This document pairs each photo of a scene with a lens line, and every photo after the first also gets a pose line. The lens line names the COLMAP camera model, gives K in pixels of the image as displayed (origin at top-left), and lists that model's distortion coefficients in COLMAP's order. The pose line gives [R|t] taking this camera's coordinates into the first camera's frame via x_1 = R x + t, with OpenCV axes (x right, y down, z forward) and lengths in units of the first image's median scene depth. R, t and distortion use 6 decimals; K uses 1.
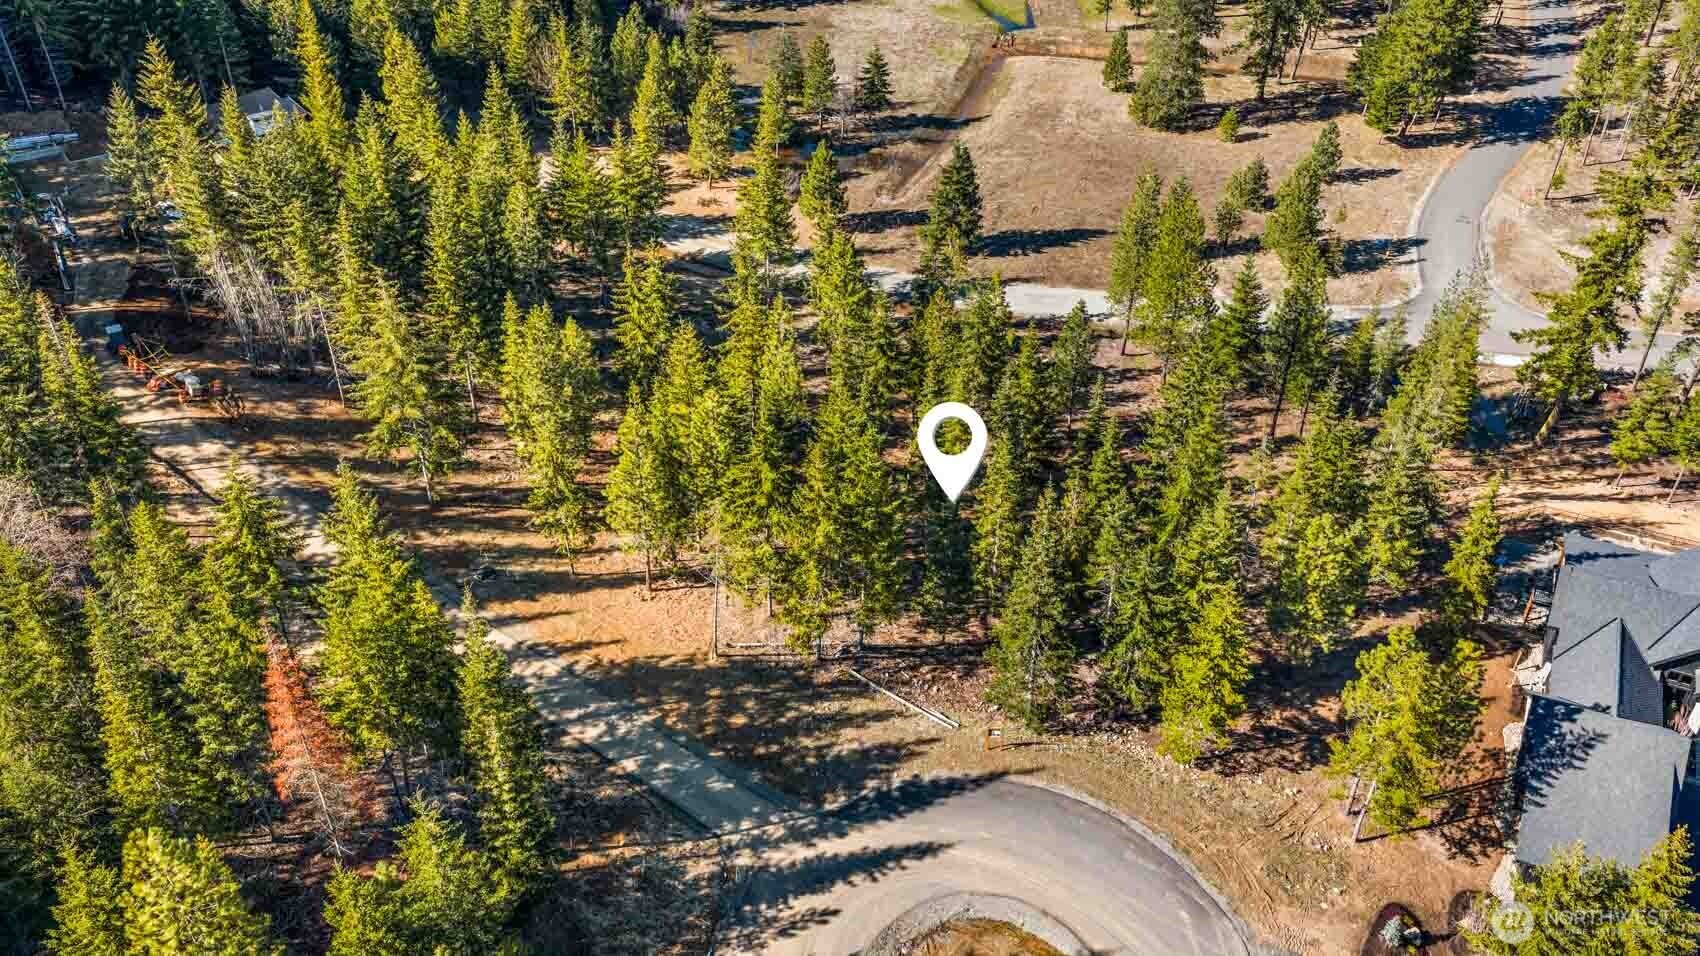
lens RADIAL K [[1381.1, 0, 850.0], [0, 1381.1, 478.0], [0, 0, 1]] dist [0.056071, -0.102605]
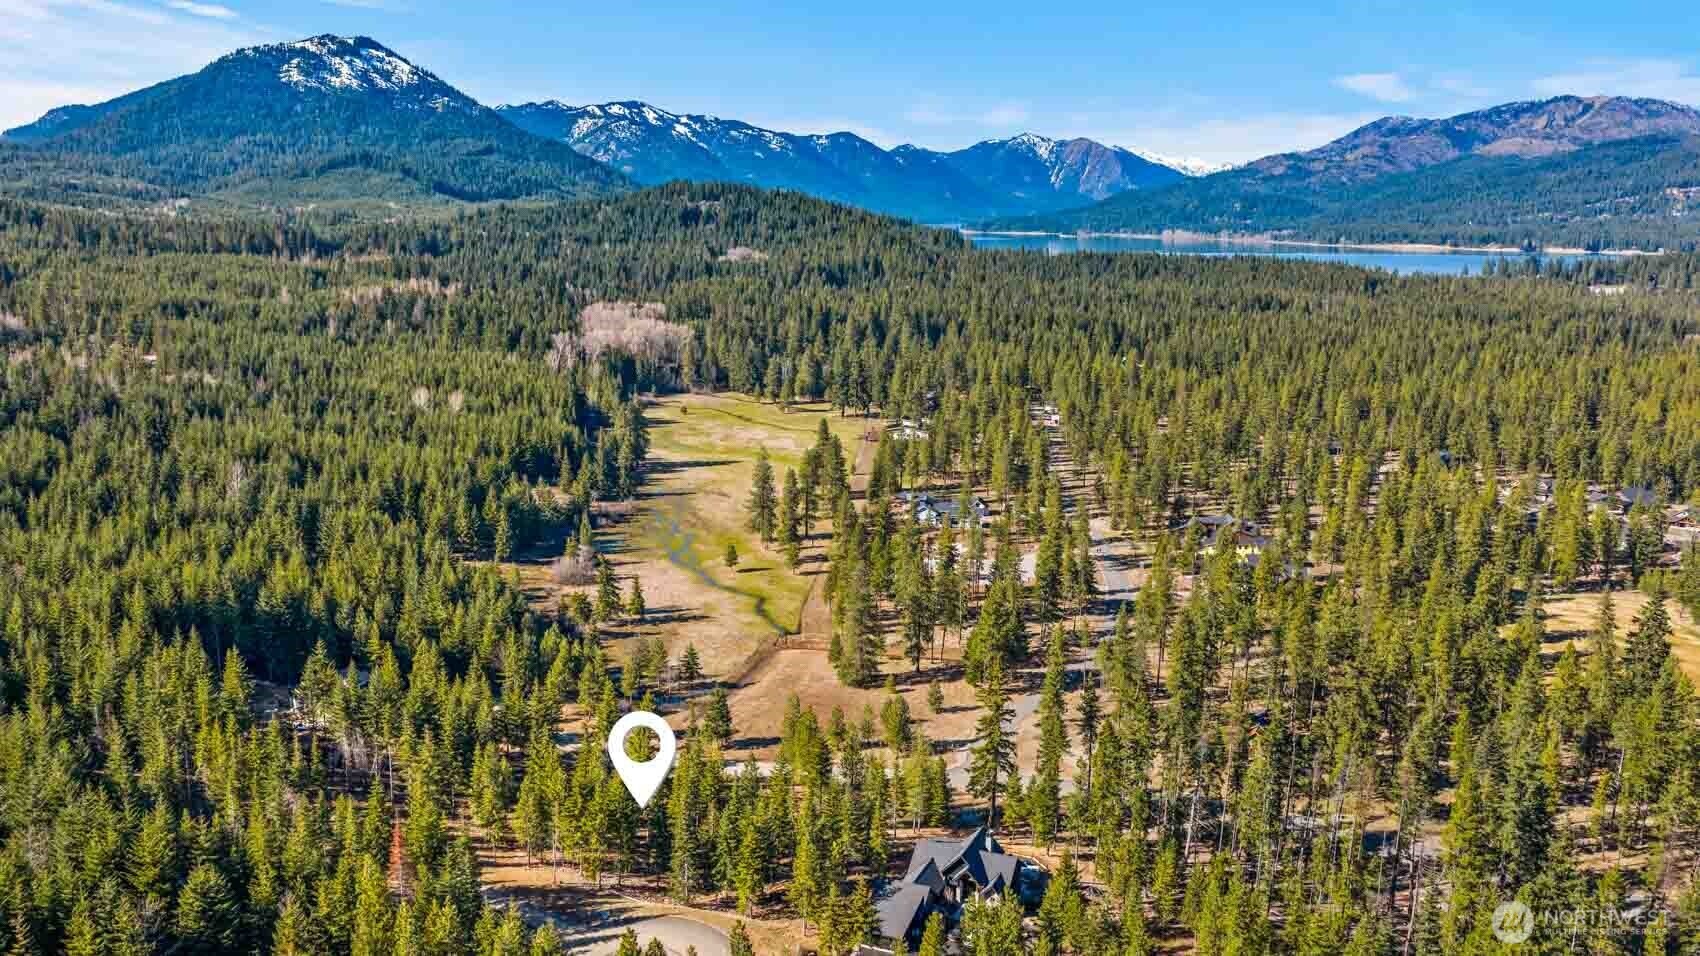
lens RADIAL K [[1381.1, 0, 850.0], [0, 1381.1, 478.0], [0, 0, 1]] dist [0.056071, -0.102605]
pose [[0.999135, -0.006080, 0.041126, 0.171009], [0.022854, 0.906689, -0.421180, 0.280043], [-0.034728, 0.421755, 0.906044, -0.793769]]
